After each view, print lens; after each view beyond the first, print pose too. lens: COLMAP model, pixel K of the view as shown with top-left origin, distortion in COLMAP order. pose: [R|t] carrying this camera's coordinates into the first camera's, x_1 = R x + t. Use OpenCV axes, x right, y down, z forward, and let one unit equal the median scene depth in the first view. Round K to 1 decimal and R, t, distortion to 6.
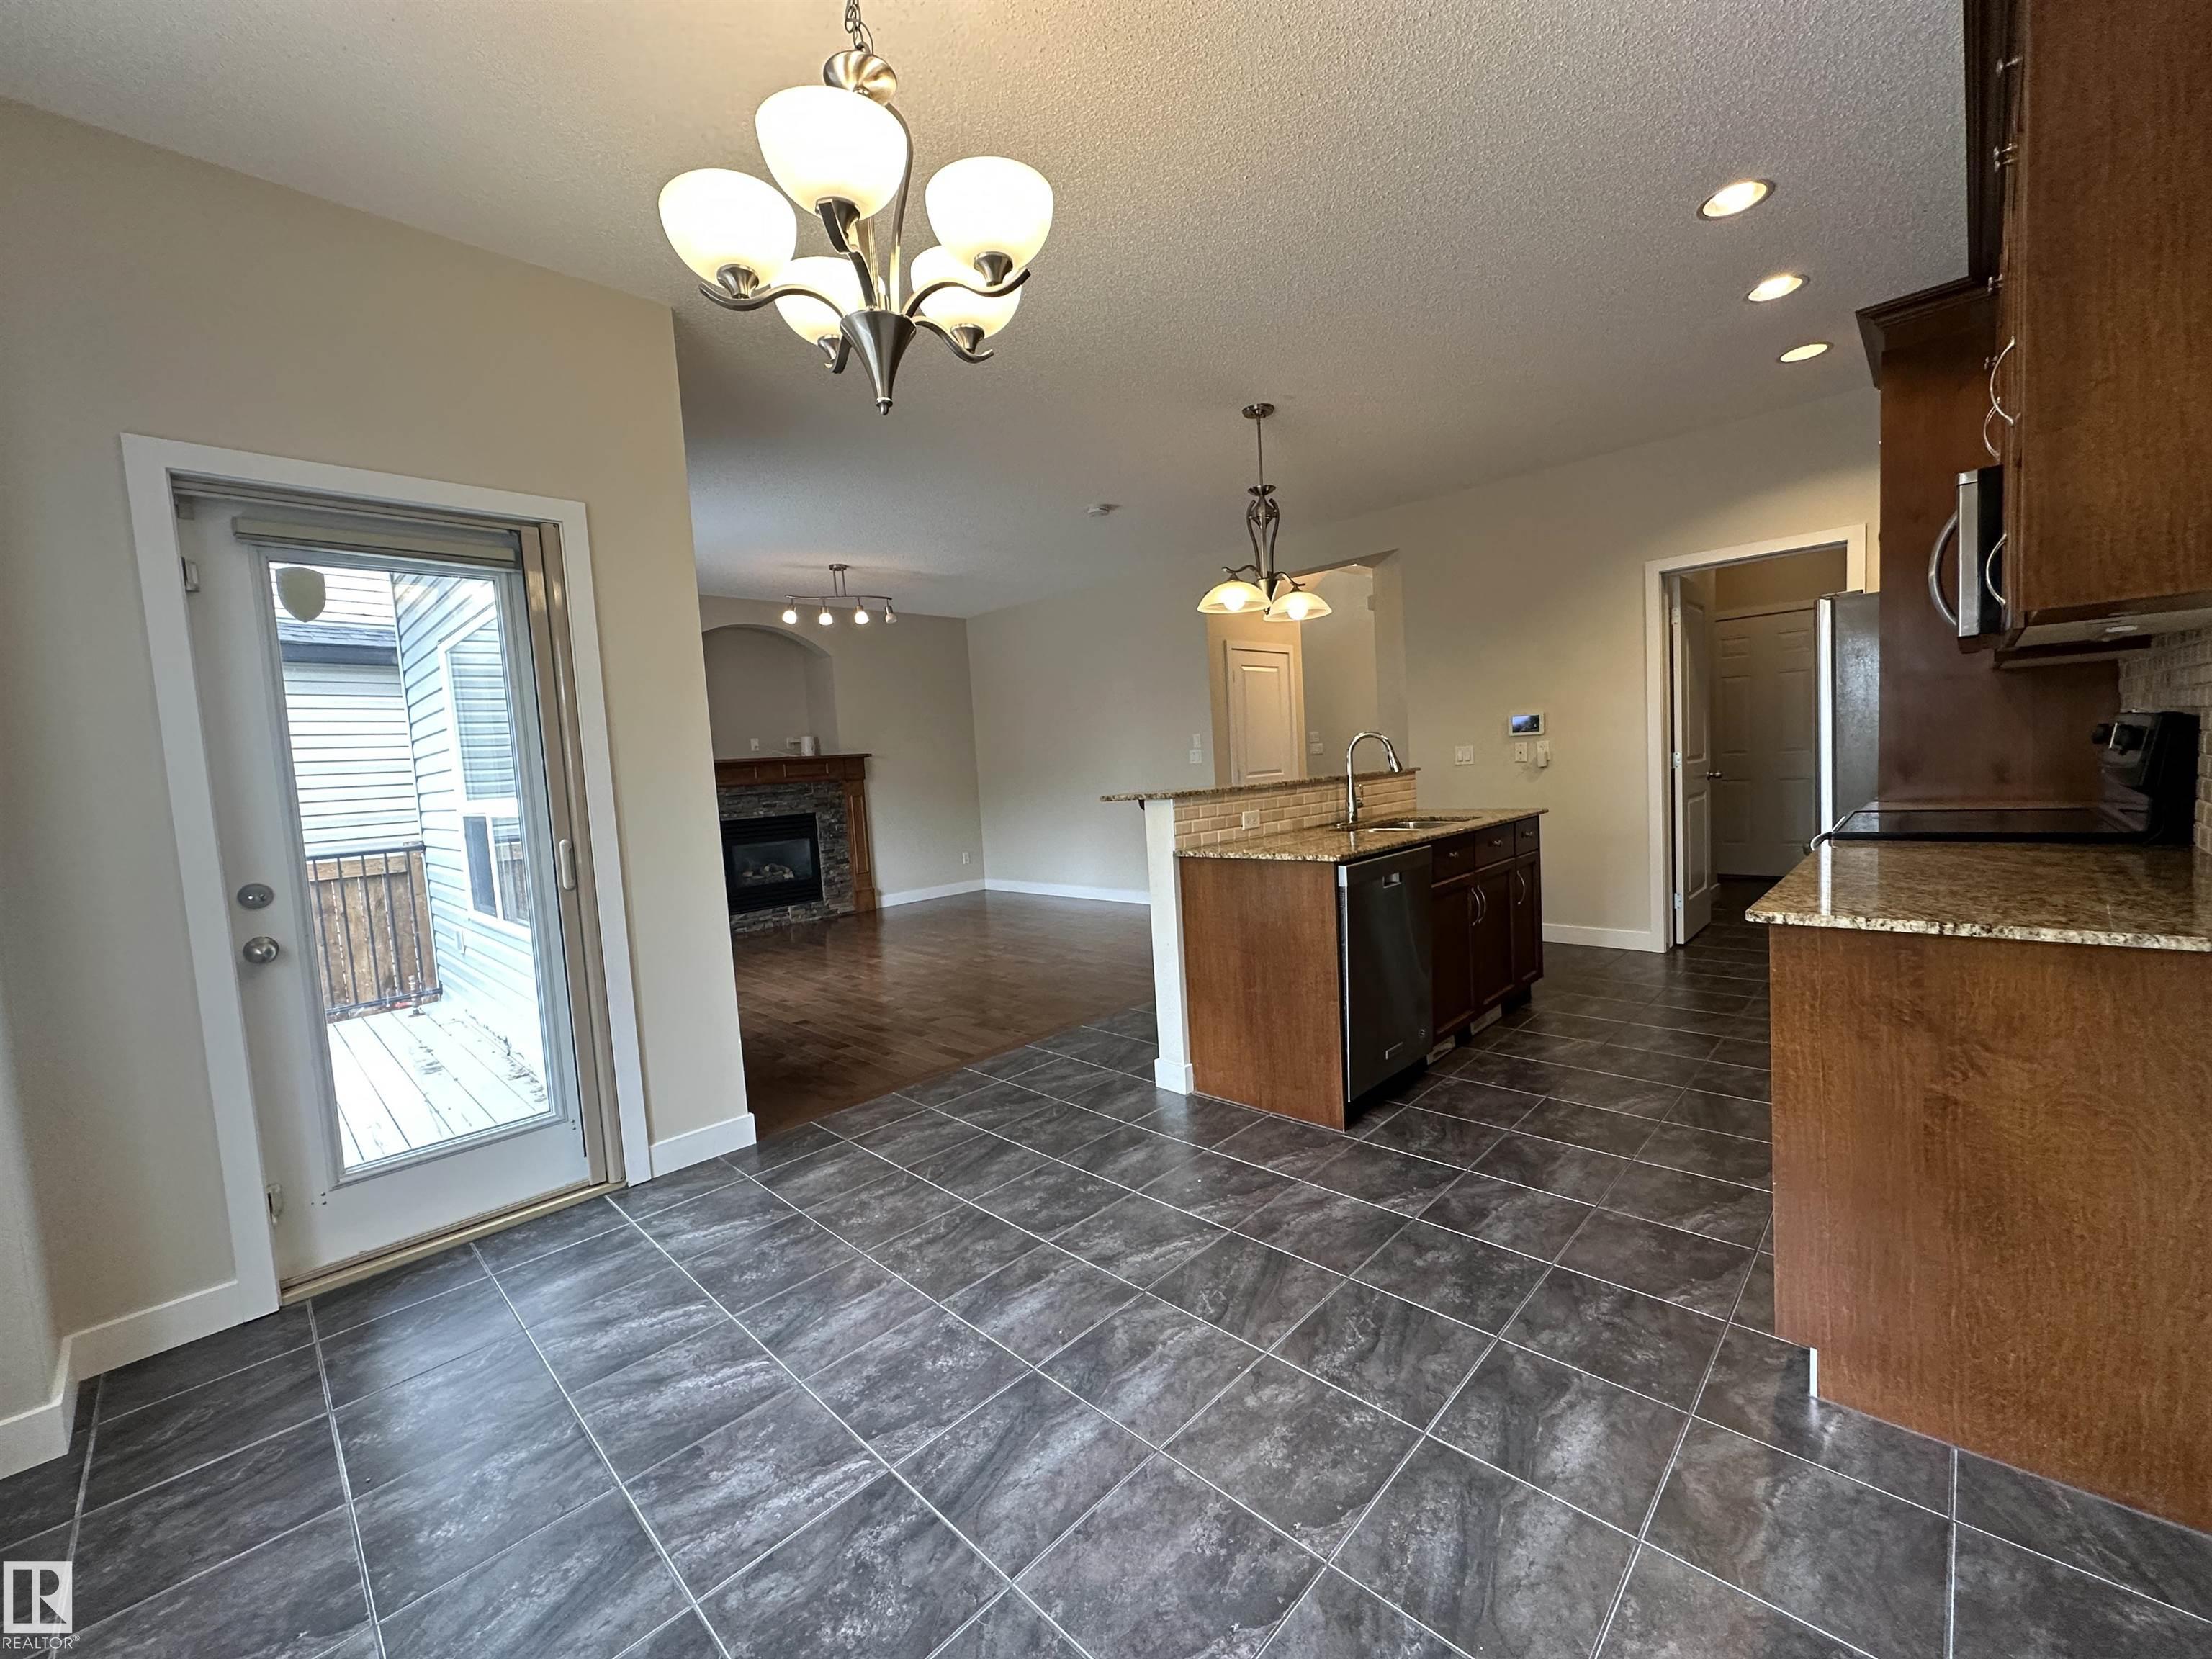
lens RADIAL K [[882.0, 0, 1108.4], [0, 882.0, 826.8], [0, 0, 1]] dist [-0.002619, -0.000187]
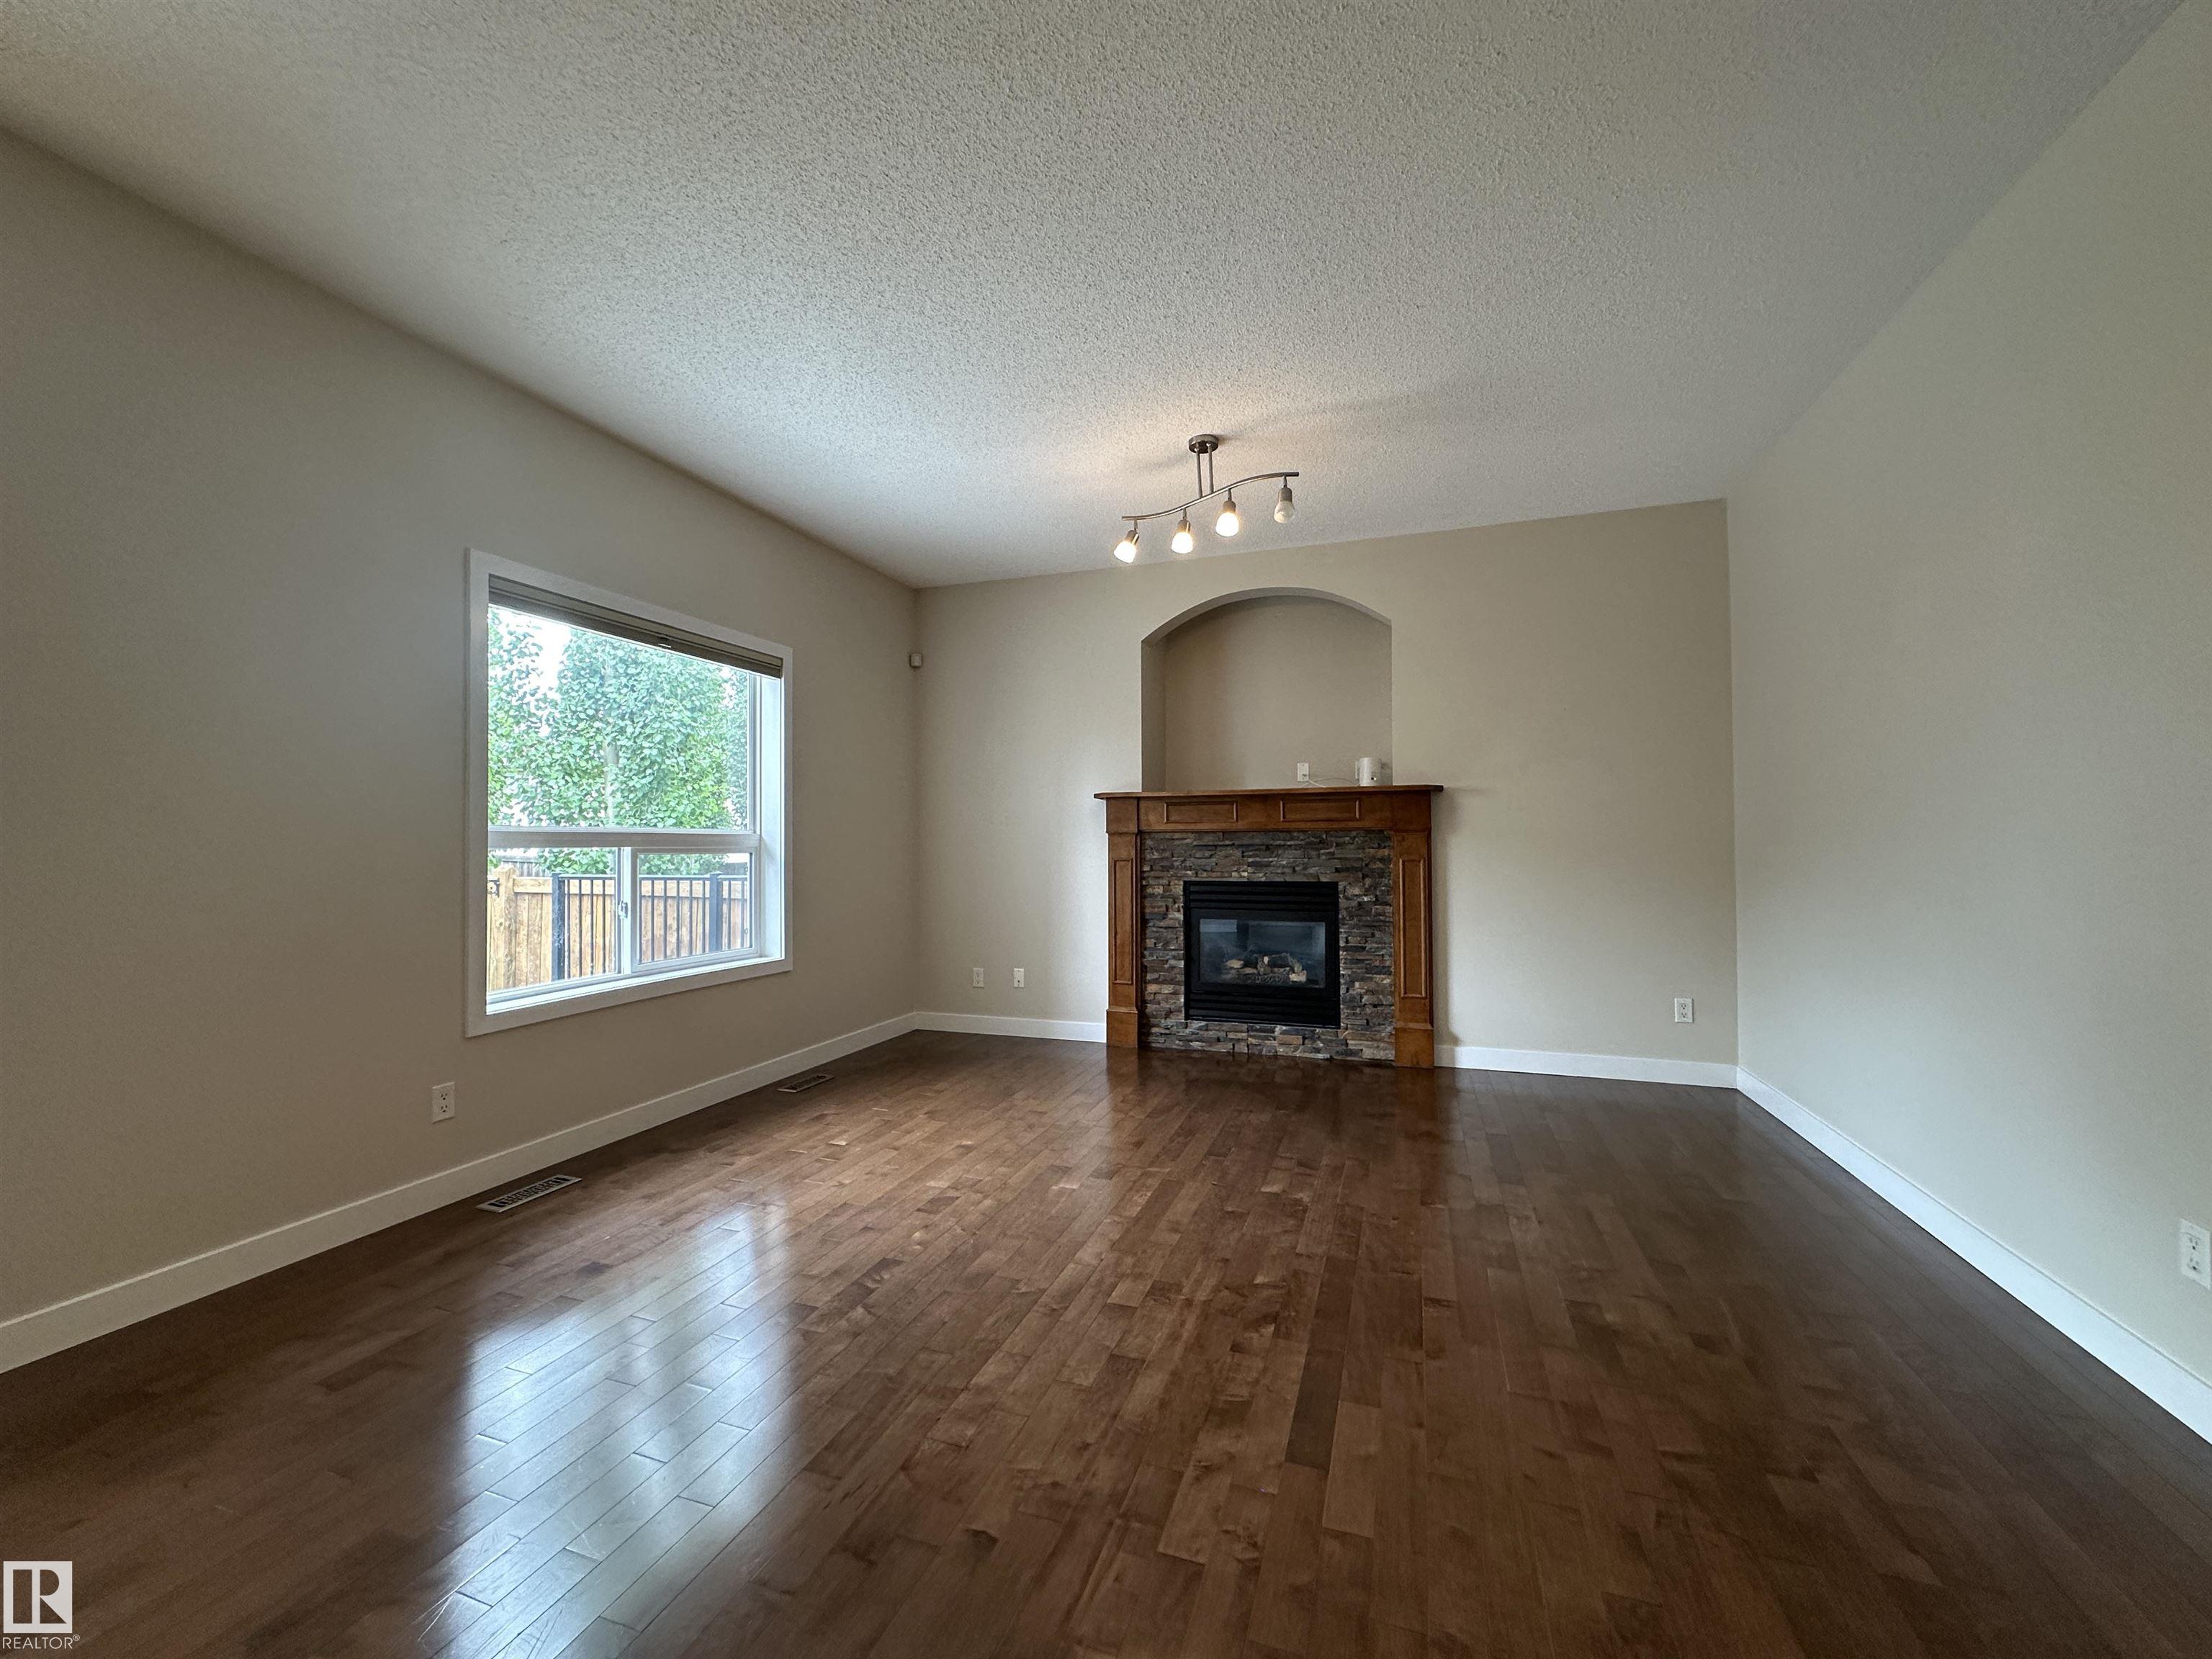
lens RADIAL K [[882.0, 0, 1108.4], [0, 882.0, 826.8], [0, 0, 1]] dist [-0.002619, -0.000187]
pose [[0.420163, 0.043532, -0.906404, 0.147081], [-0.082729, 0.996527, 0.009511, -0.046134], [0.903670, 0.070990, 0.422305, 0.593494]]
